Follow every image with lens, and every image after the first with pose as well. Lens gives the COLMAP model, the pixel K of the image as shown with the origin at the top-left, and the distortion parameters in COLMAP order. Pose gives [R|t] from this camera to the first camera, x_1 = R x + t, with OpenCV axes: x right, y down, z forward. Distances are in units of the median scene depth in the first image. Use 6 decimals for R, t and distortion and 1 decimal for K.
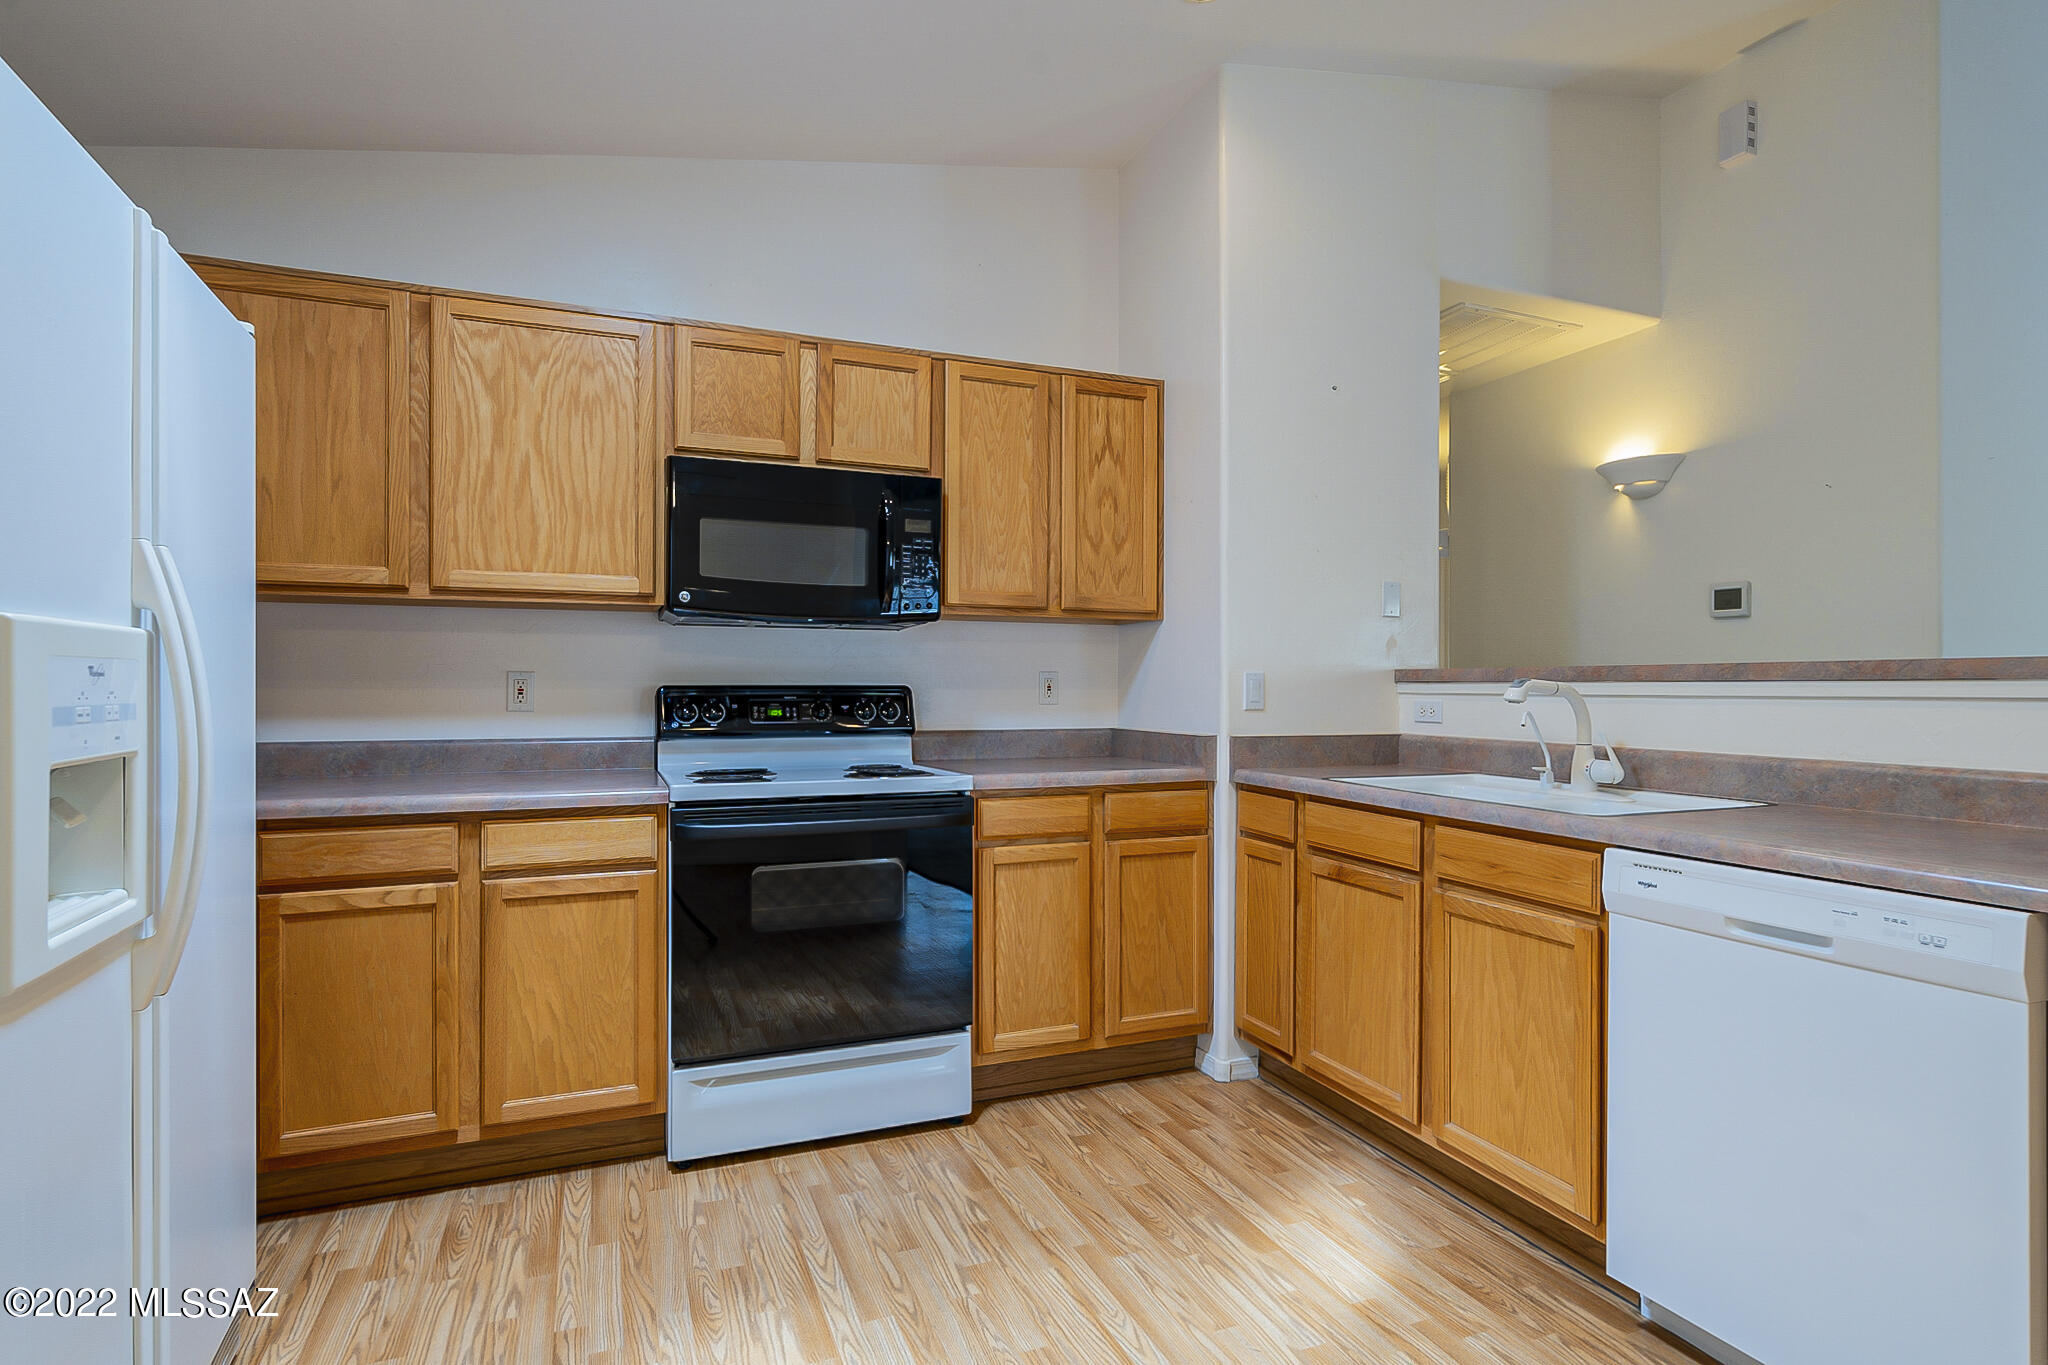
lens RADIAL K [[1038.1, 0, 1015.2], [0, 1038.1, 684.6], [0, 0, 1]] dist [0.001304, -0.001360]
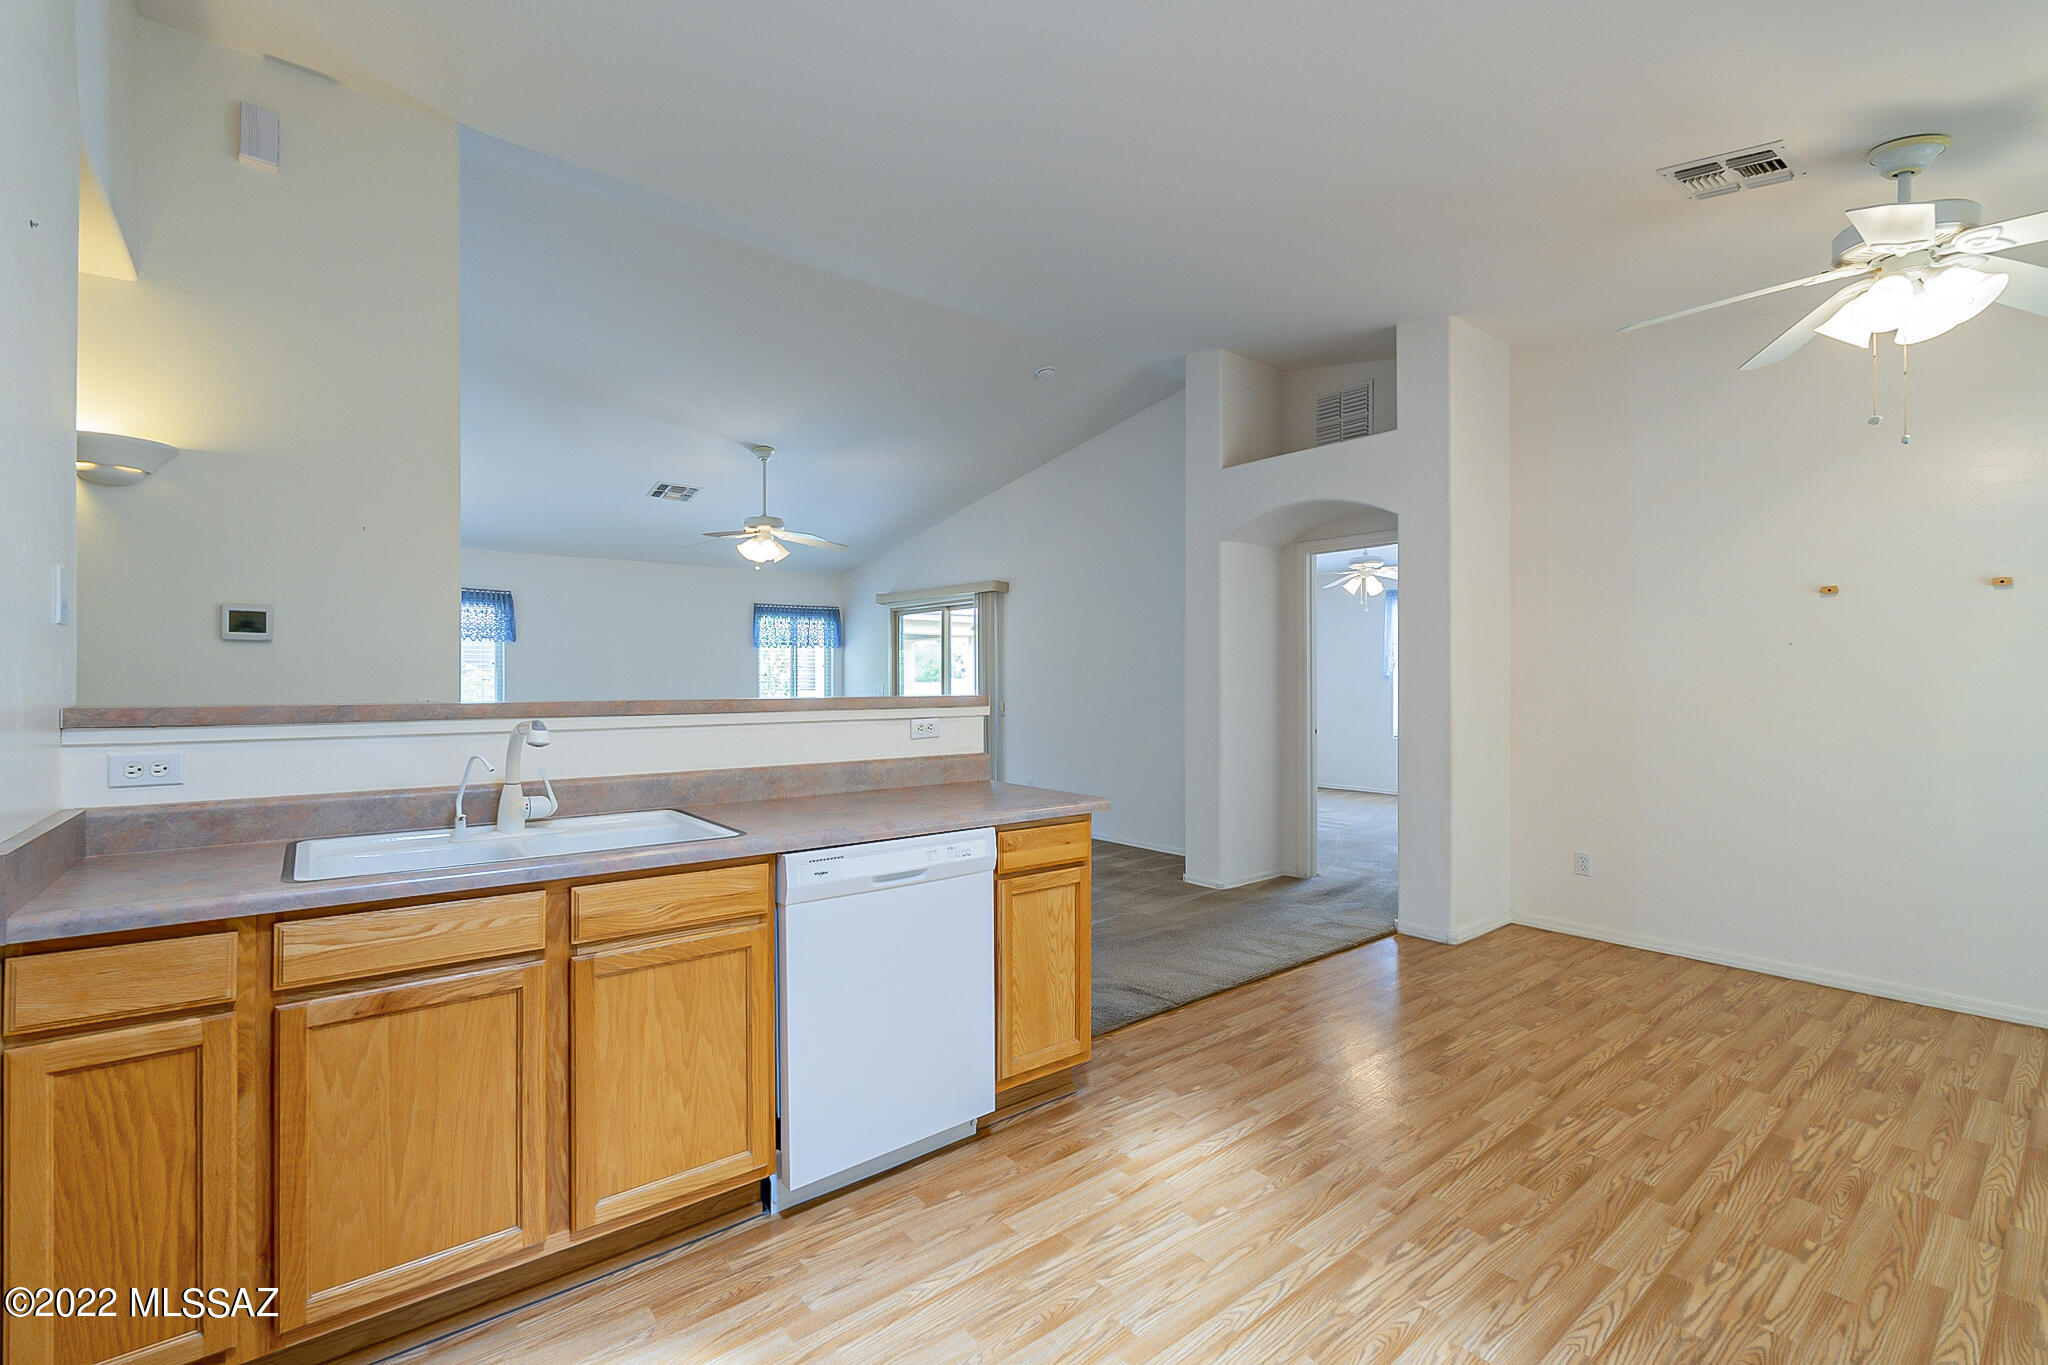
lens RADIAL K [[896.3, 0, 1025.3], [0, 896.3, 684.5], [0, 0, 1]] dist [0.001498, -0.000785]
pose [[-0.297403, -0.004232, 0.954743, -0.370448], [-0.001127, 0.999991, 0.004081, -0.036564], [-0.954751, 0.000137, -0.297405, 0.698752]]
